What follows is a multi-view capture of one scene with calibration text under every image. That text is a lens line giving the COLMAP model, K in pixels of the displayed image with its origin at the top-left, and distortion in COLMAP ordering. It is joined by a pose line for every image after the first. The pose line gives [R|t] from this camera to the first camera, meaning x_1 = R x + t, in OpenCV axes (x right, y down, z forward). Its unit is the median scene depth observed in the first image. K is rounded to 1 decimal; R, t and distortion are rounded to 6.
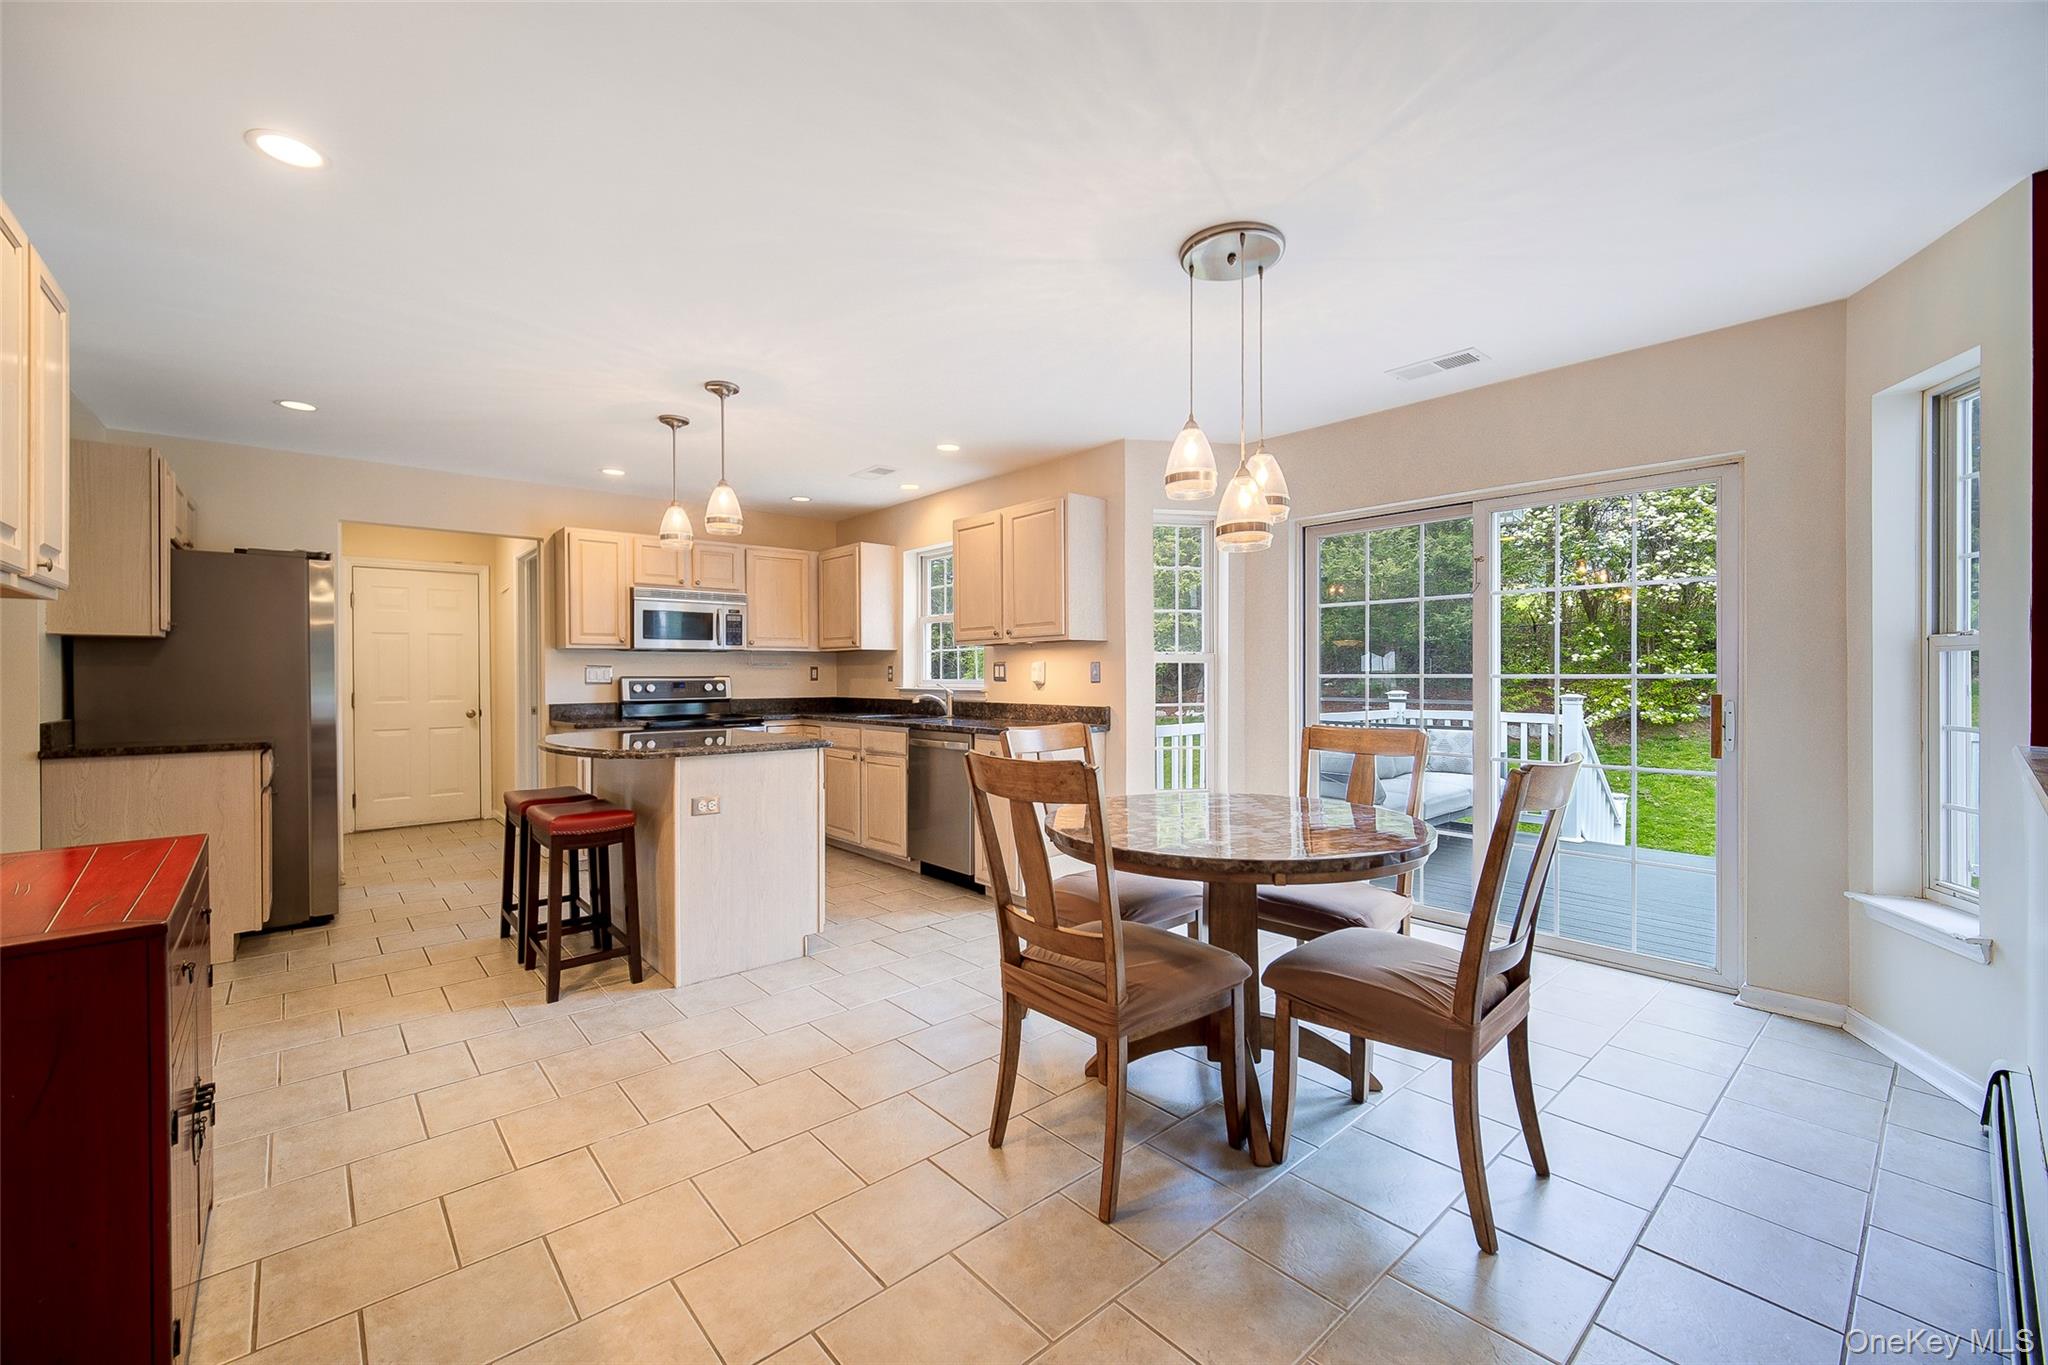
lens RADIAL K [[829.6, 0, 1000.1], [0, 829.6, 674.5], [0, 0, 1]] dist [-0.001242, -0.000590]
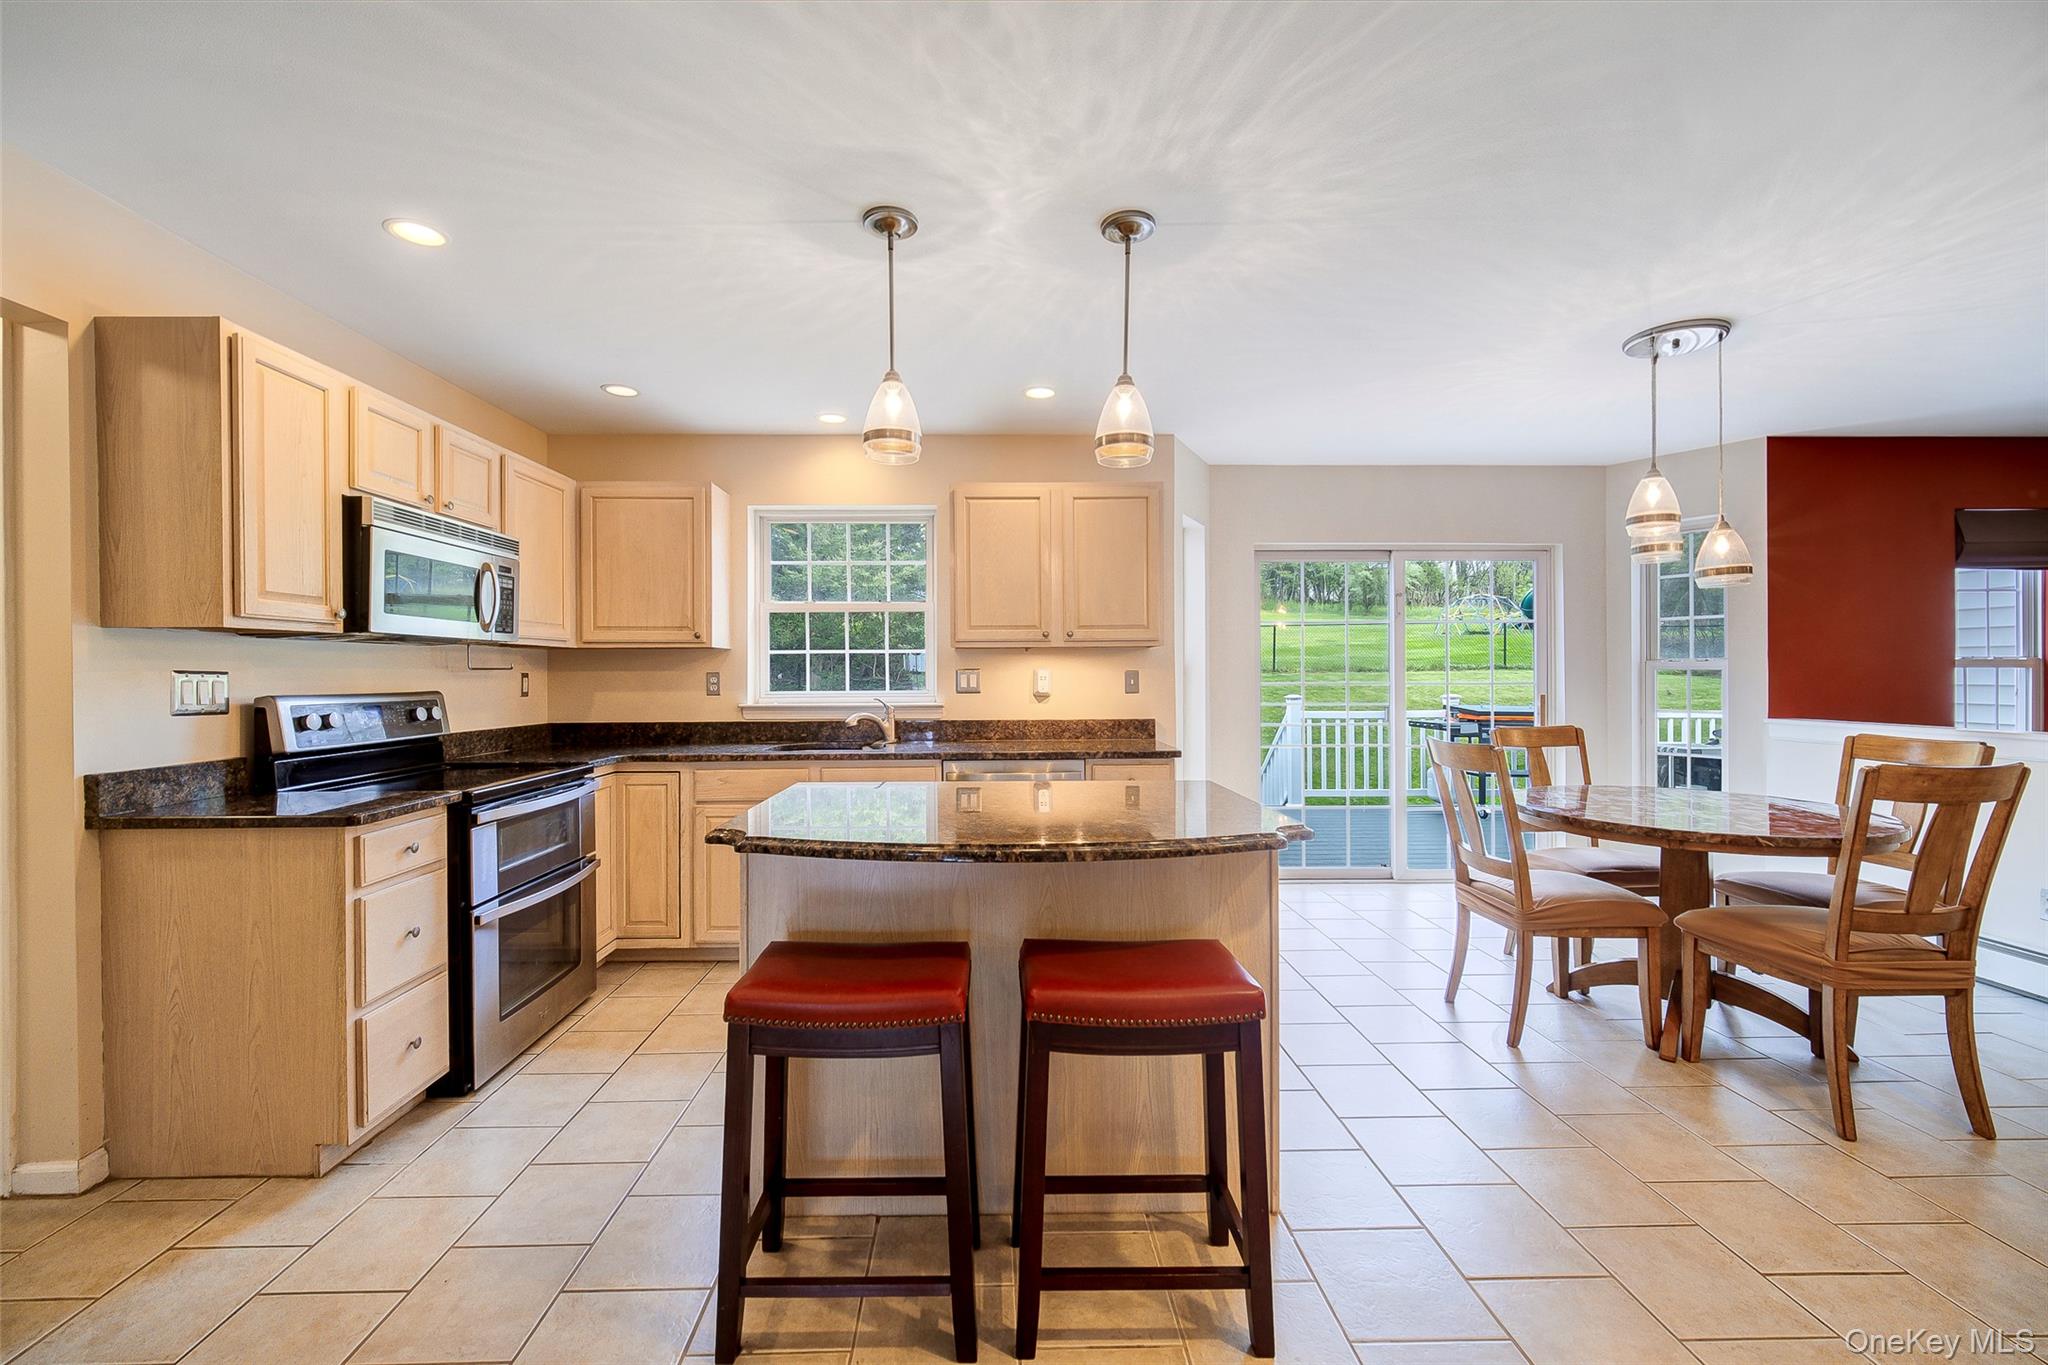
lens RADIAL K [[848.5, 0, 1031.5], [0, 848.5, 675.6], [0, 0, 1]] dist [-0.000153, -0.000107]
pose [[0.620234, -0.000679, 0.784416, -0.572341], [0.001316, 0.999999, -0.000175, -0.007964], [-0.784416, 0.001141, 0.620235, 0.427959]]
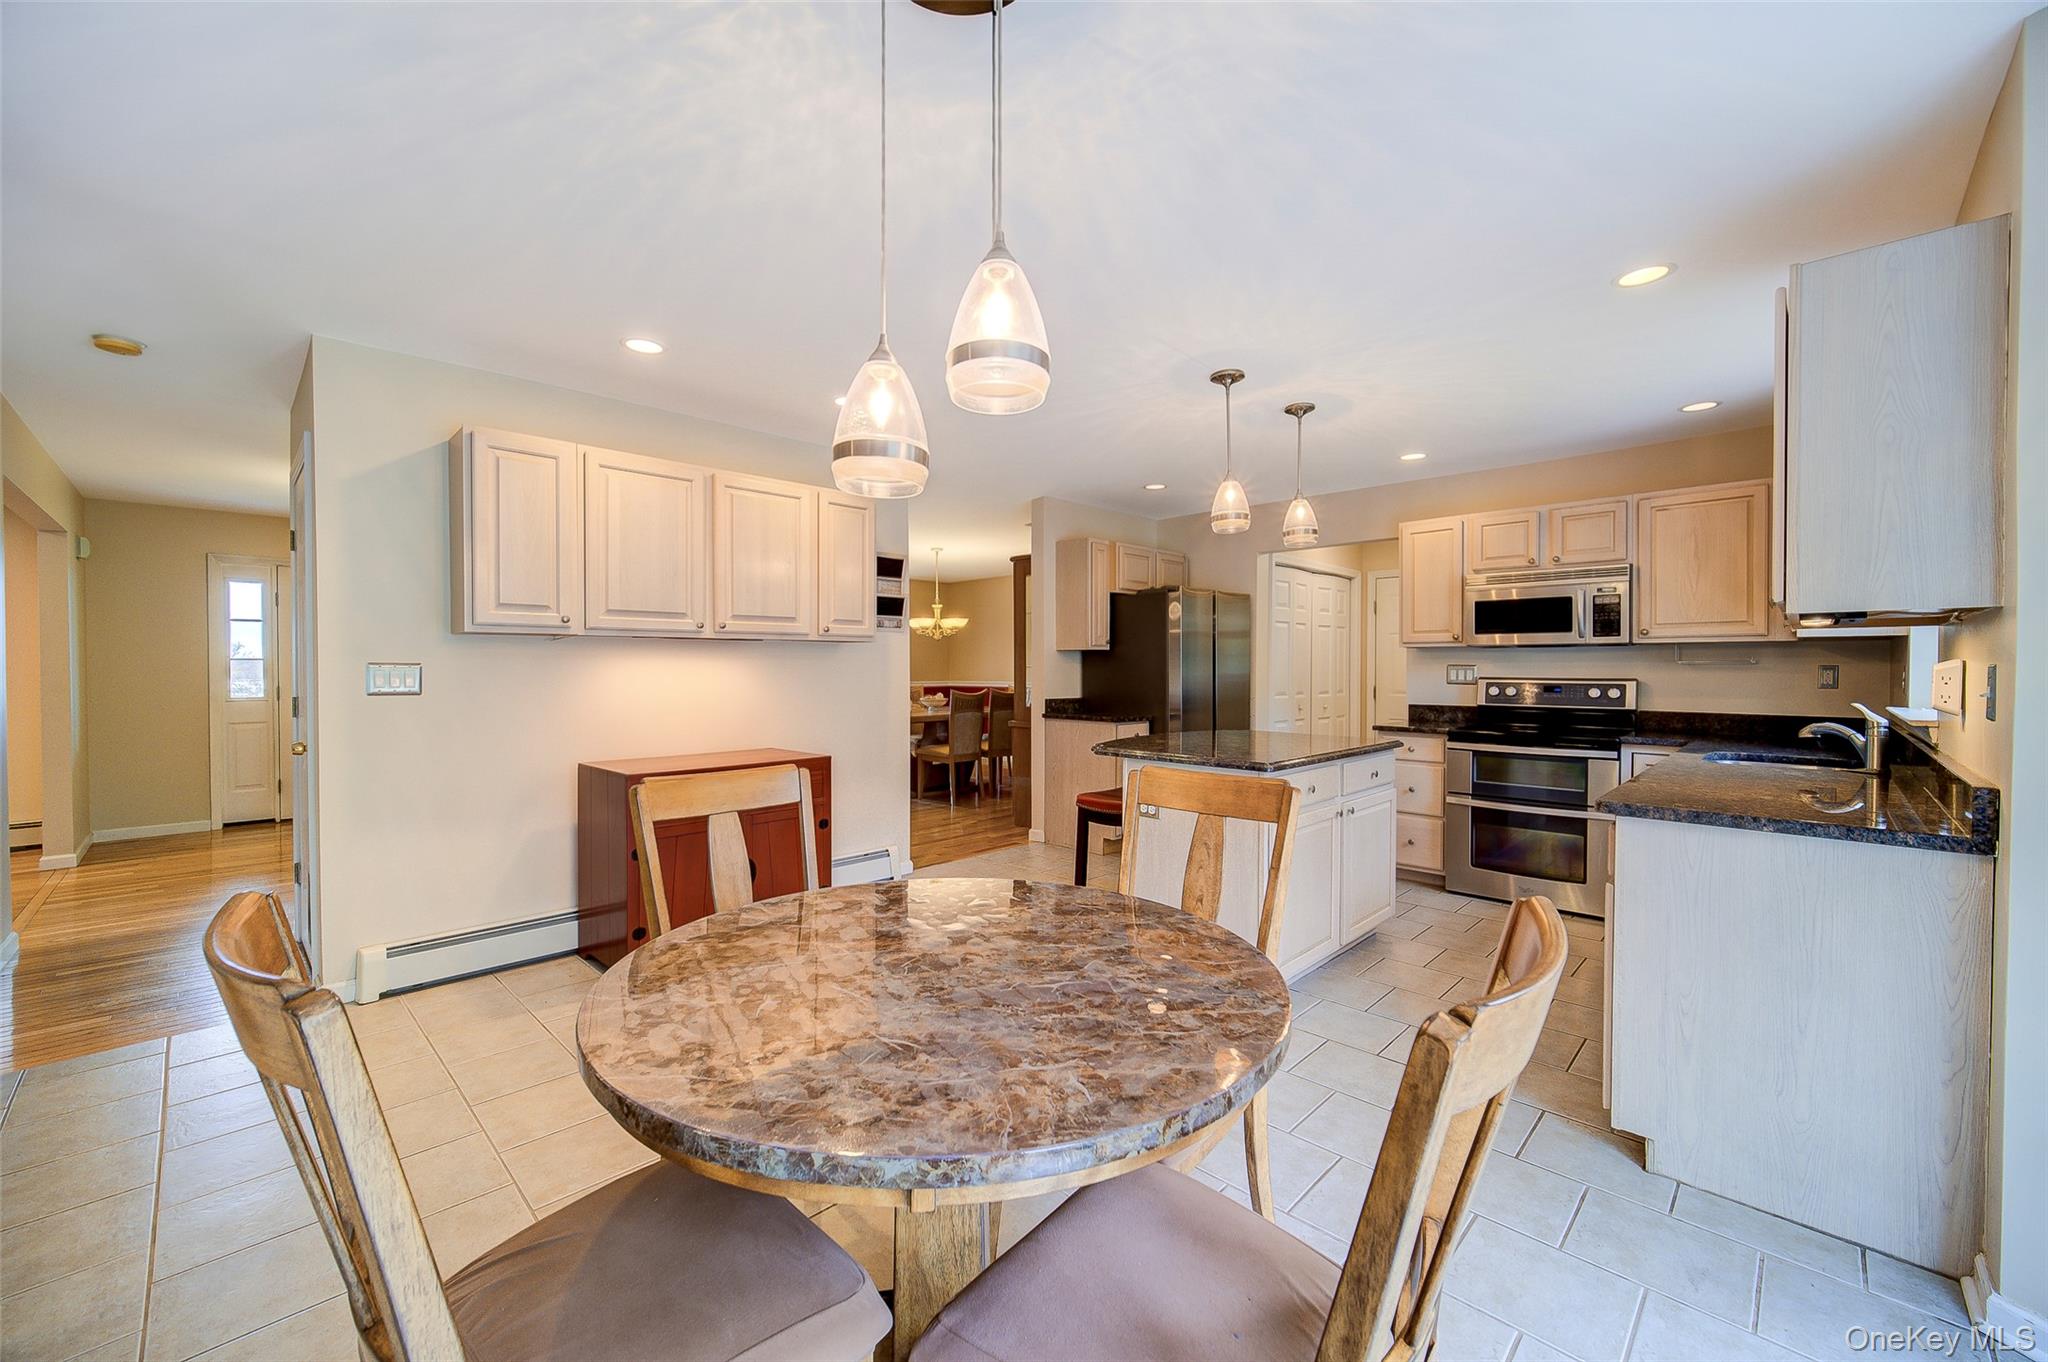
lens RADIAL K [[810.2, 0, 1006.1], [0, 810.2, 678.3], [0, 0, 1]] dist [-0.000458, 0.000109]
pose [[0.083808, 0.019180, -0.996297, 0.374634], [-0.002266, 0.999816, 0.019057, -0.011956], [0.996479, 0.000661, 0.083836, 0.439286]]
